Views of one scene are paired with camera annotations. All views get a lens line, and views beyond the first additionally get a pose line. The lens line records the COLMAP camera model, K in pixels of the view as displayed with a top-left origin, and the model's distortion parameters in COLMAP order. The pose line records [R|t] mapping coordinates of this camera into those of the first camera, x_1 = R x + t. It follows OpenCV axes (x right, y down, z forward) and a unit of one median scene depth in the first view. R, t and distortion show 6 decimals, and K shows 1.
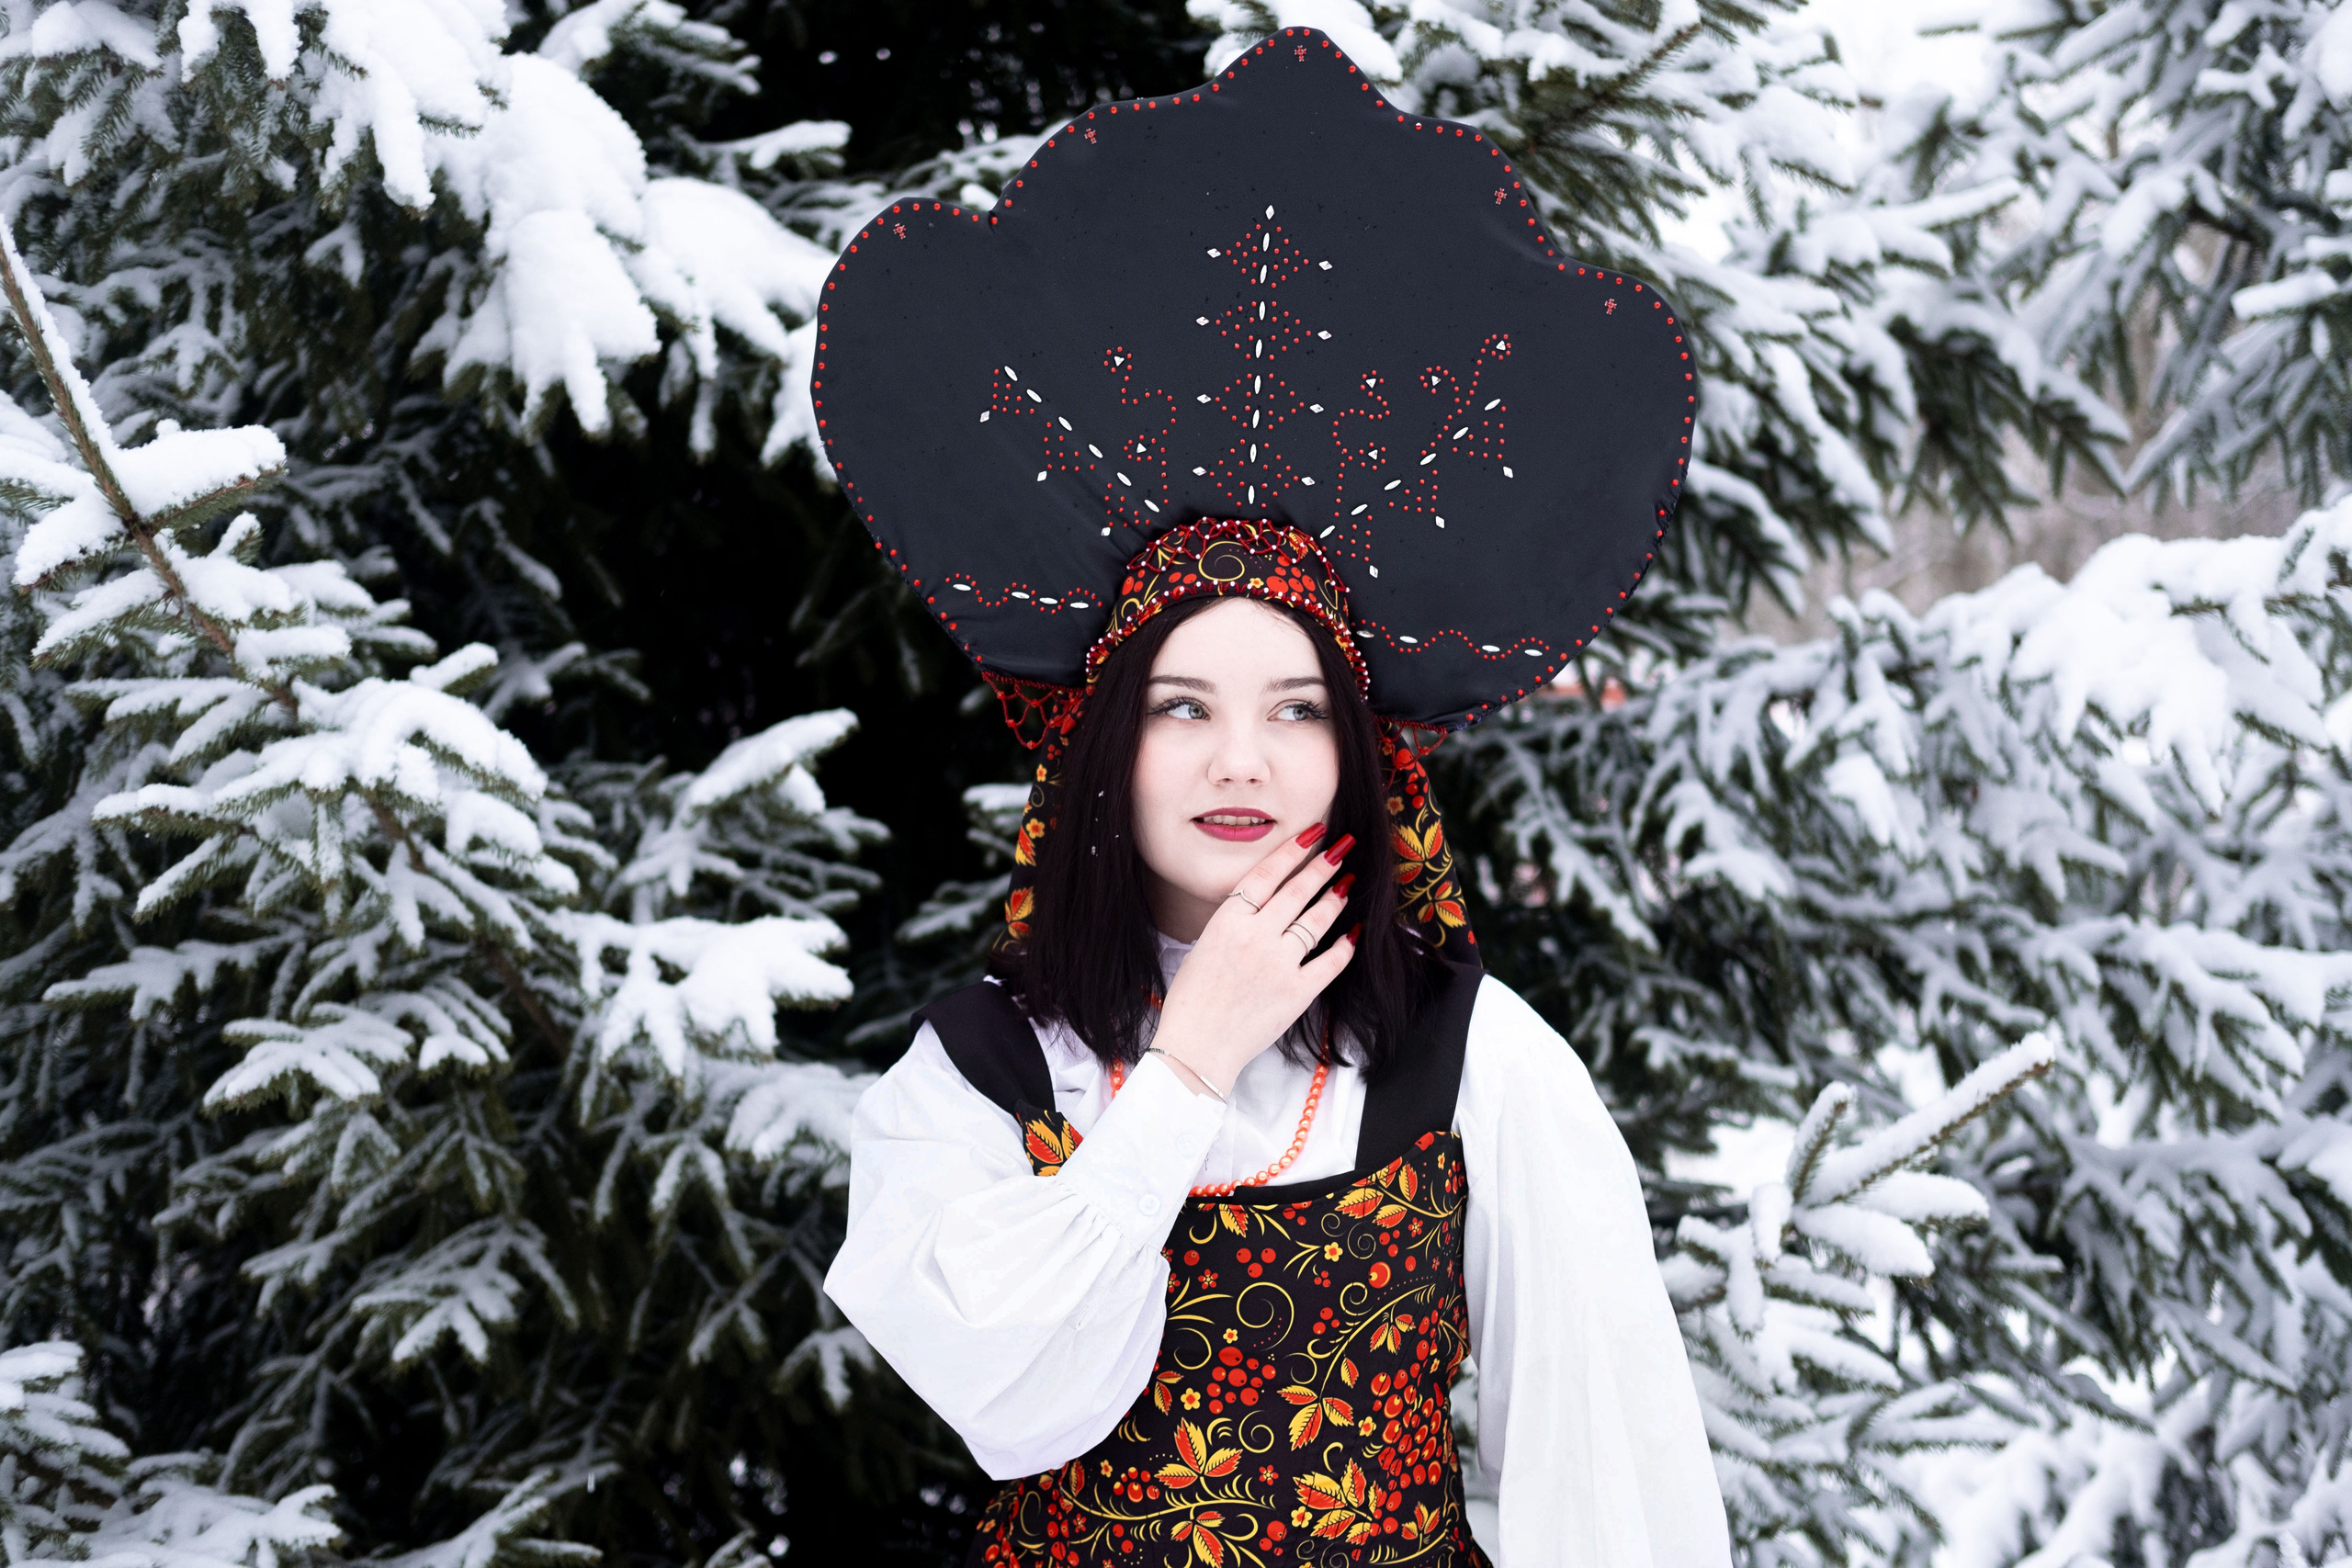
lens RADIAL K [[3675.5, 0, 1176.0], [0, 3675.5, 784.0], [0, 0, 1]] dist [0.124343, -0.089524]
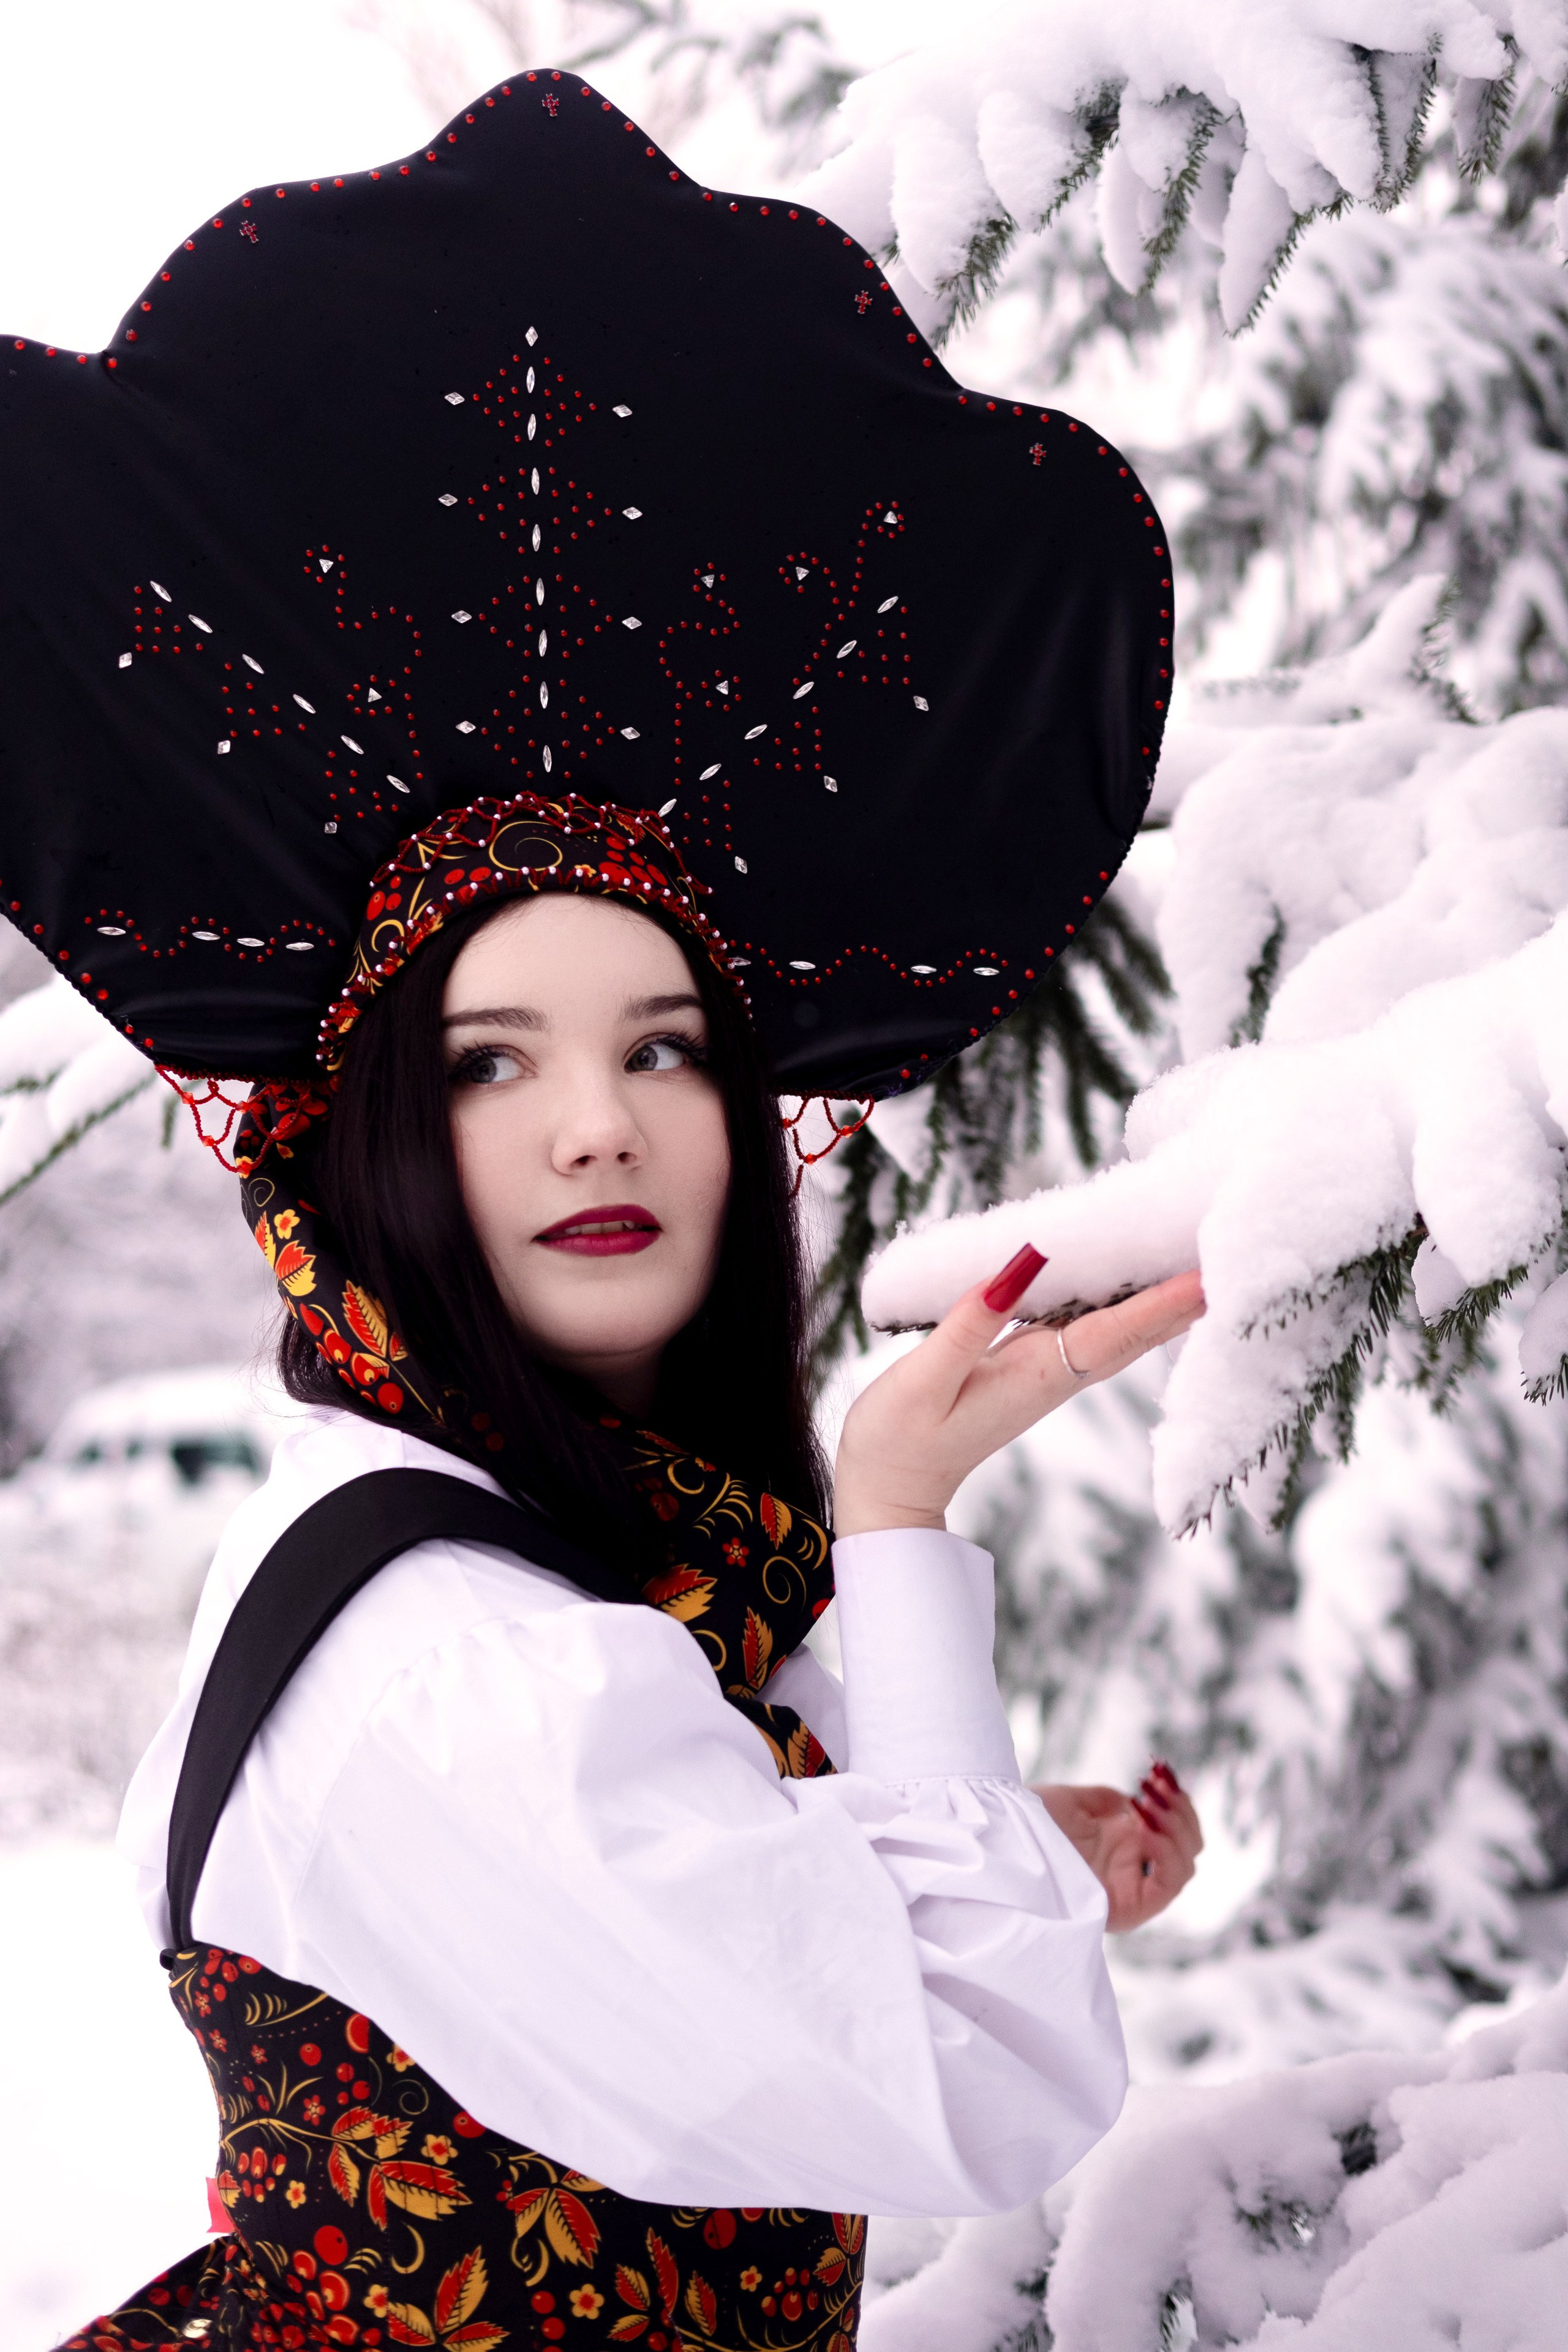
lens RADIAL K [[3675.8, 0, 750.8], [0, 3675.8, 1145.0], [0, 0, 1]] dist [0.124343, -0.089524]
pose [[0.974628, -0.087787, 0.205897, -0.085254], [0.116997, 0.984015, -0.134264, 0.081183], [-0.190819, 0.154947, 0.969319, 0.371115]]
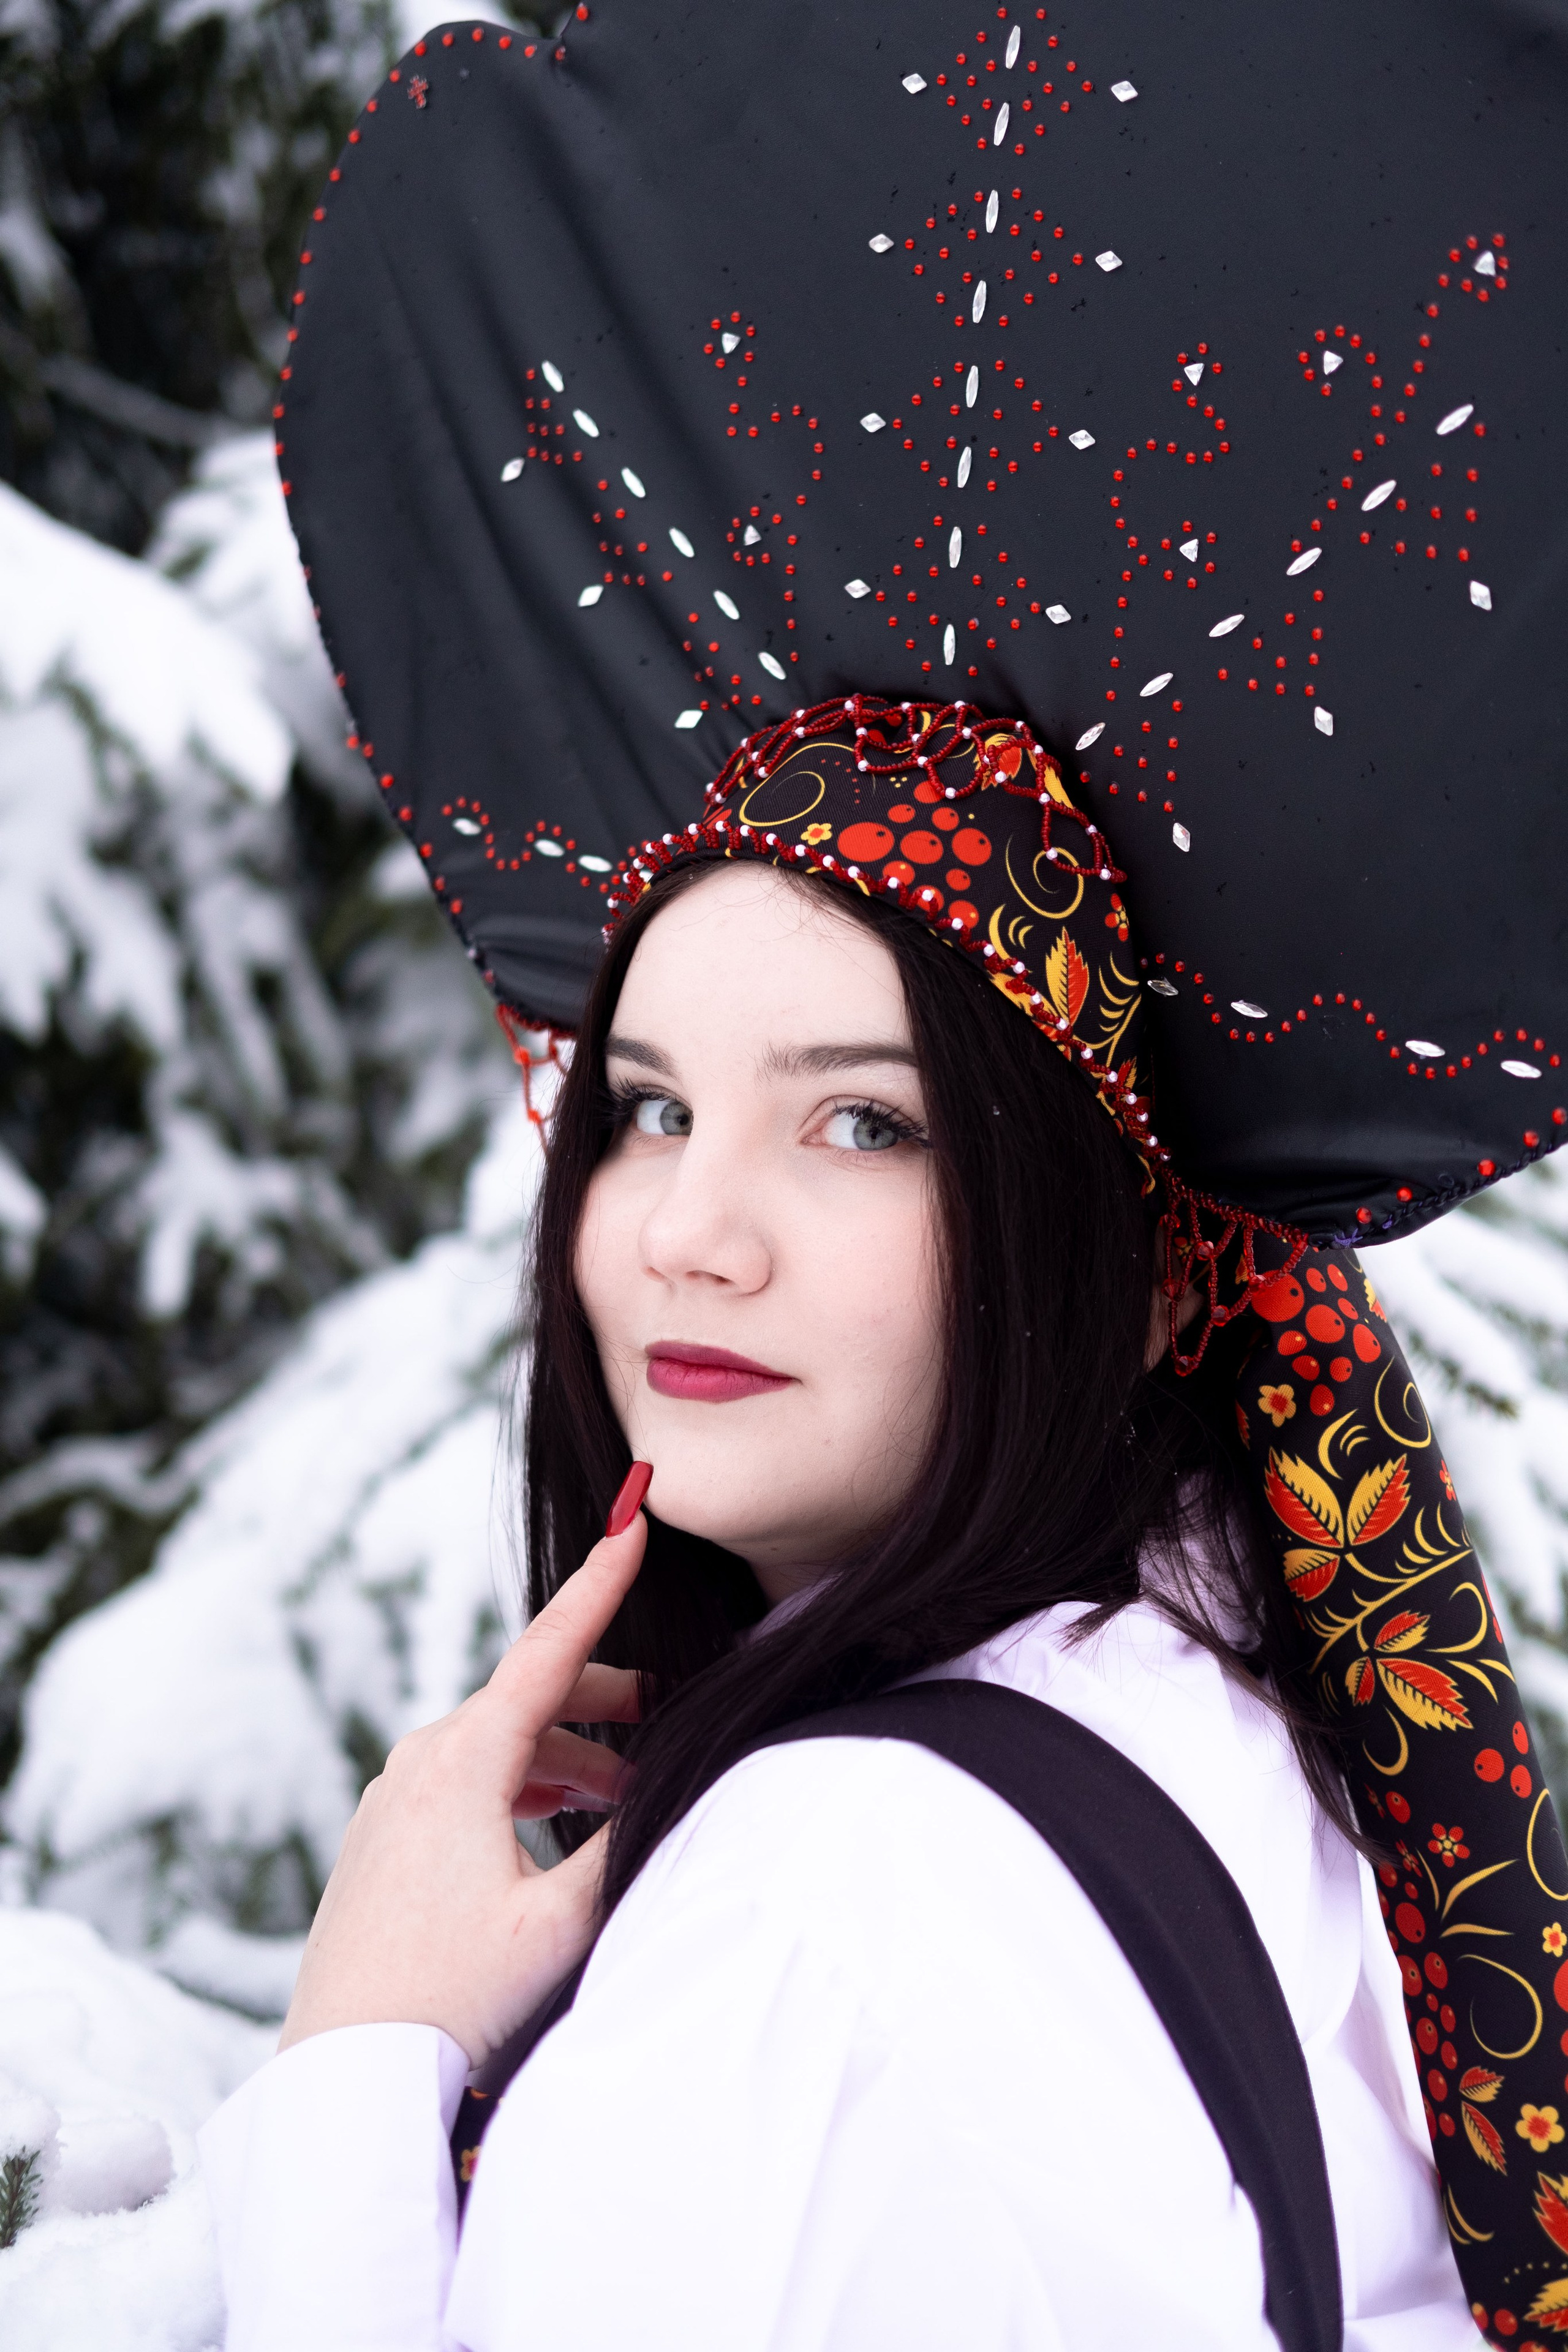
lens RADIAL K [[3675.8, 0, 750.8], [0, 3675.8, 1145.0], [0, 0, 1]] dist [0.124343, -0.089524]
pose [[0.734502, 0.104027, -0.670586, 0.302636], [-0.114961, 0.992972, 0.028120, -0.029569], [0.668798, 0.056437, 0.741299, 0.667240]]
